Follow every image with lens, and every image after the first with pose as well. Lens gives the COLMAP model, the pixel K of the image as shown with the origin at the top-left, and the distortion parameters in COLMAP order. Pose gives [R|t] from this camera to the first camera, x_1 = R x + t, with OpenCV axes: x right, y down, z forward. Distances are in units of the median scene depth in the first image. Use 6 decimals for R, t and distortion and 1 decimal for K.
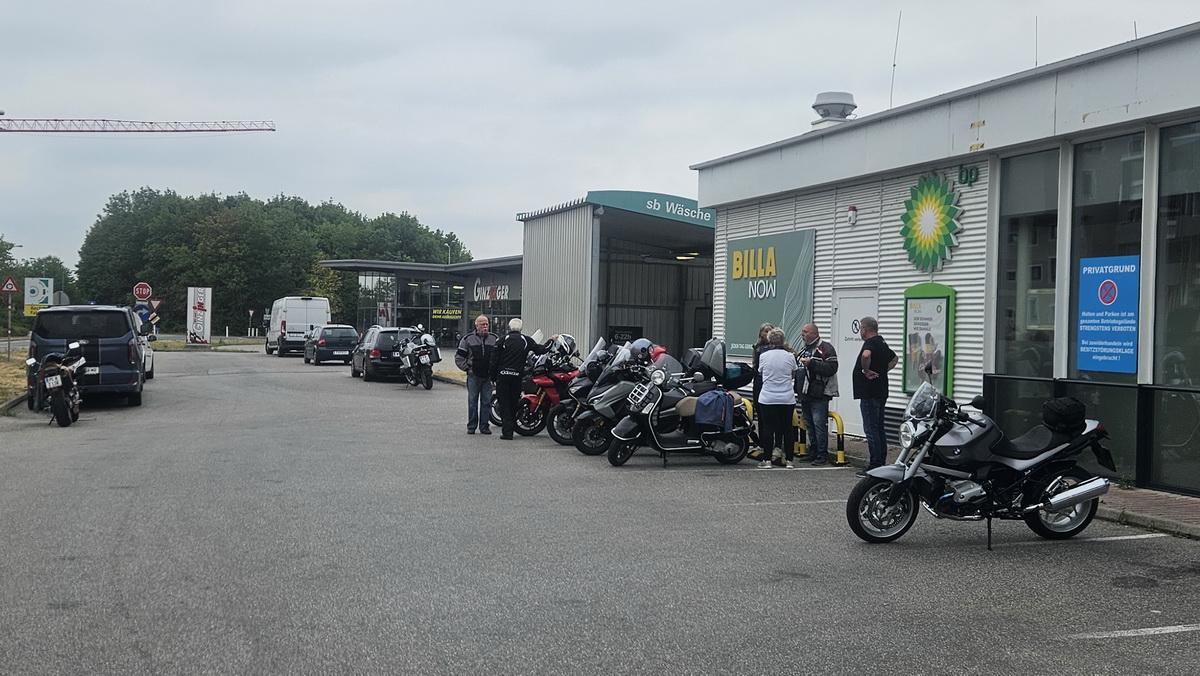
lens RADIAL K [[1227.4, 0, 600.8], [0, 1227.4, 326.4], [0, 0, 1]] dist [0.049223, 0.000000]
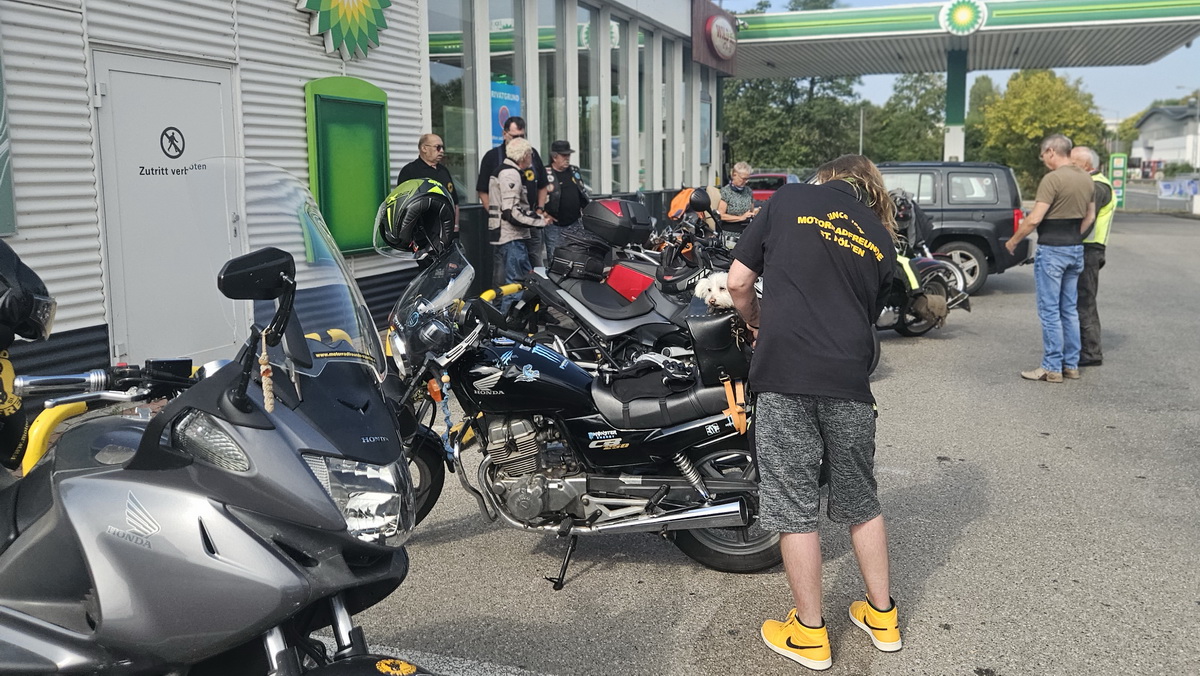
lens RADIAL K [[973.7, 0, 642.9], [0, 973.7, 279.0], [0, 0, 1]] dist [0.068063, -0.047639]
pose [[-0.788491, -0.099623, 0.606925, -0.159912], [-0.025330, 0.991217, 0.129795, -0.001676], [-0.614525, 0.086969, -0.784089, 1.227522]]
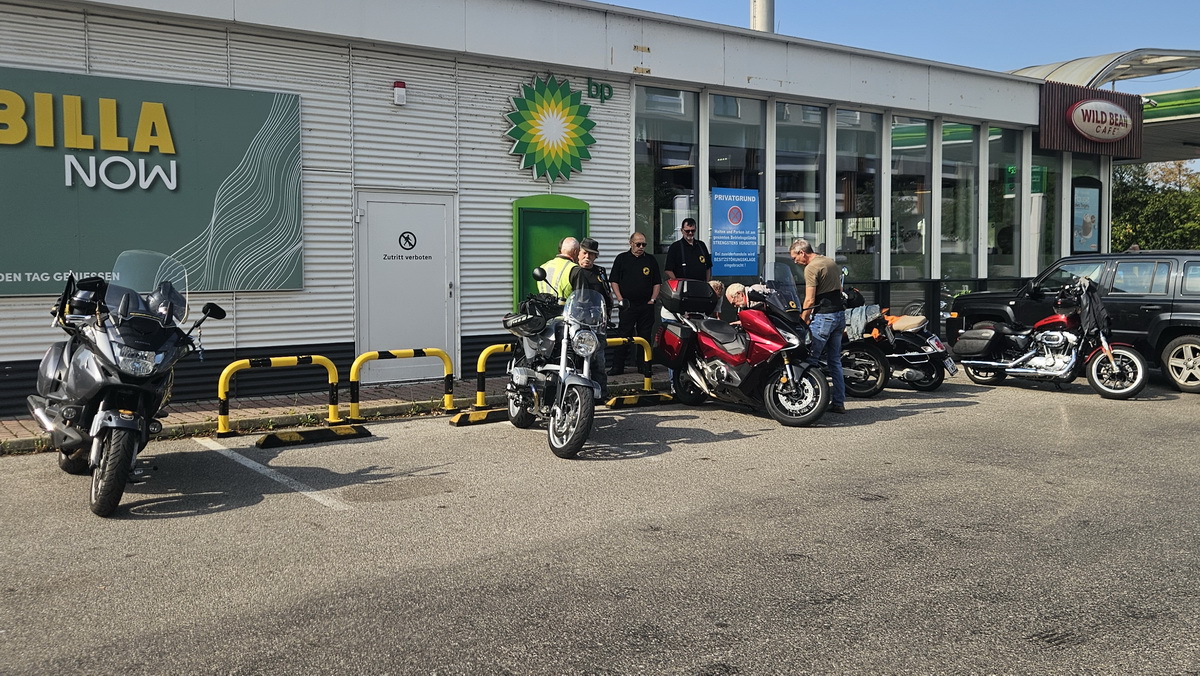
lens RADIAL K [[1068.5, 0, 650.8], [0, 1068.5, 287.8], [0, 0, 1]] dist [0.064896, -0.023663]
pose [[-0.299864, -0.059467, 0.952127, -0.499671], [-0.013653, 0.998221, 0.058046, -0.011912], [-0.953884, 0.004407, -0.300143, 1.096678]]
